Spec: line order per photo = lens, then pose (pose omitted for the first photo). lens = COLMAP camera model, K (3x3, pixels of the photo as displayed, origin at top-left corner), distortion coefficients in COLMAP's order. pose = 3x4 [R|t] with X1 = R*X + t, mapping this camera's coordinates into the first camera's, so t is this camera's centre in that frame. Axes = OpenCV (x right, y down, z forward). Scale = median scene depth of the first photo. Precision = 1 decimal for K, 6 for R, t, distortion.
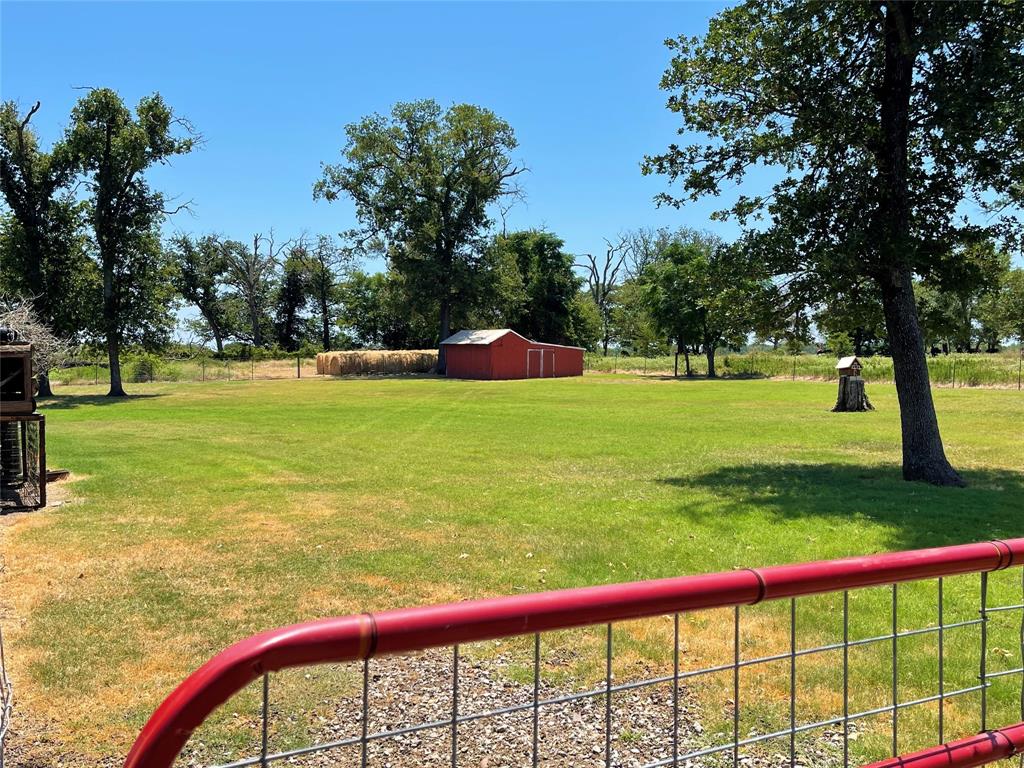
lens RADIAL K [[919.8, 0, 511.5], [0, 919.8, 385.9], [0, 0, 1]] dist [0.092006, 0.002295]
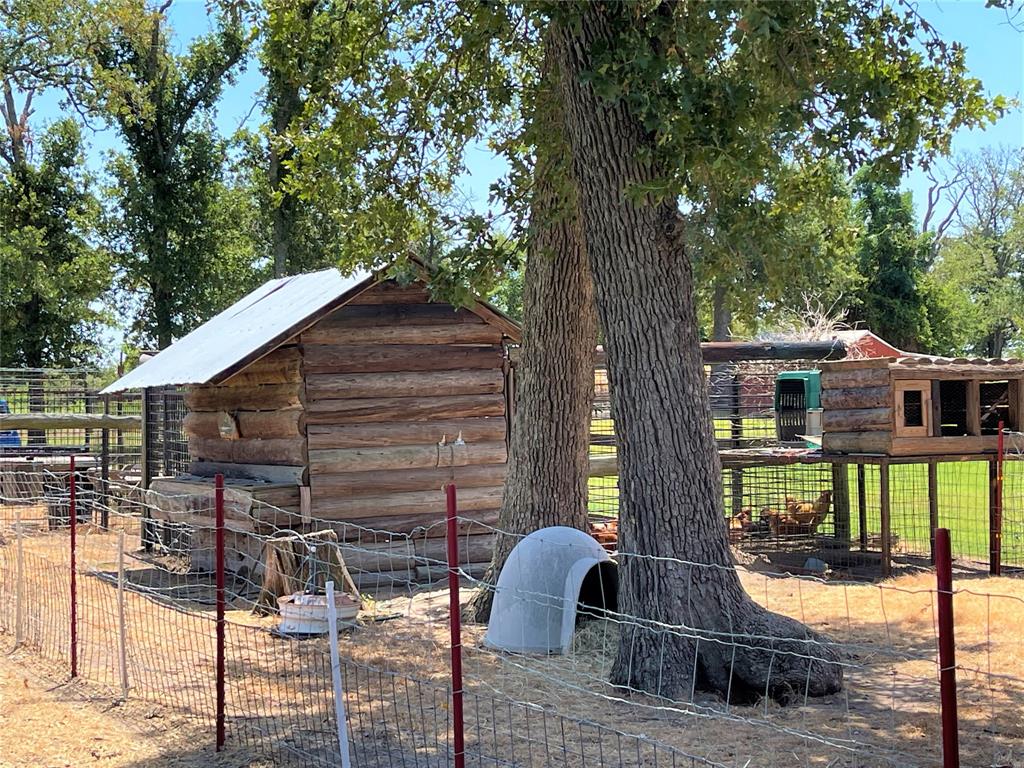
lens RADIAL K [[1738.7, 0, 513.0], [0, 1738.7, 382.9], [0, 0, 1]] dist [0.115491, 0.000000]
pose [[0.999425, -0.008295, -0.032880, -0.174985], [0.007242, 0.999461, -0.032024, 0.005182], [0.033128, 0.031768, 0.998946, -0.097563]]
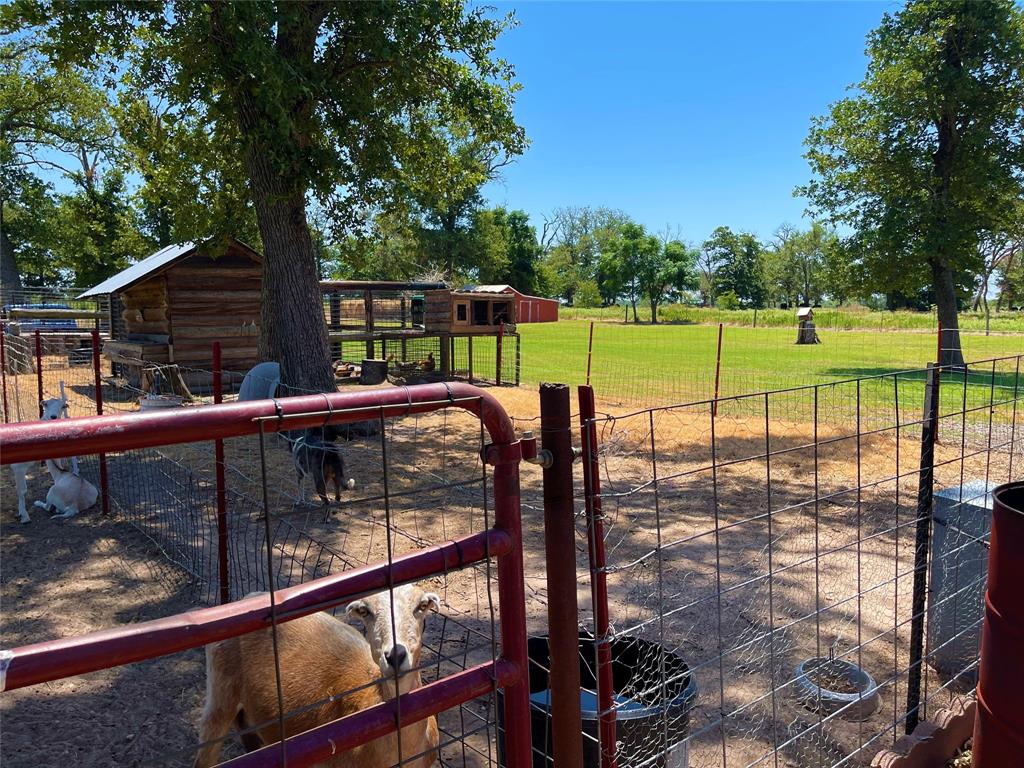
lens RADIAL K [[777.2, 0, 514.6], [0, 777.2, 380.2], [0, 0, 1]] dist [0.058548, -0.051470]
pose [[0.986628, -0.003875, 0.162944, -0.165775], [-0.006071, 0.998150, 0.060499, 0.006126], [-0.162877, -0.060679, 0.984779, -0.096640]]
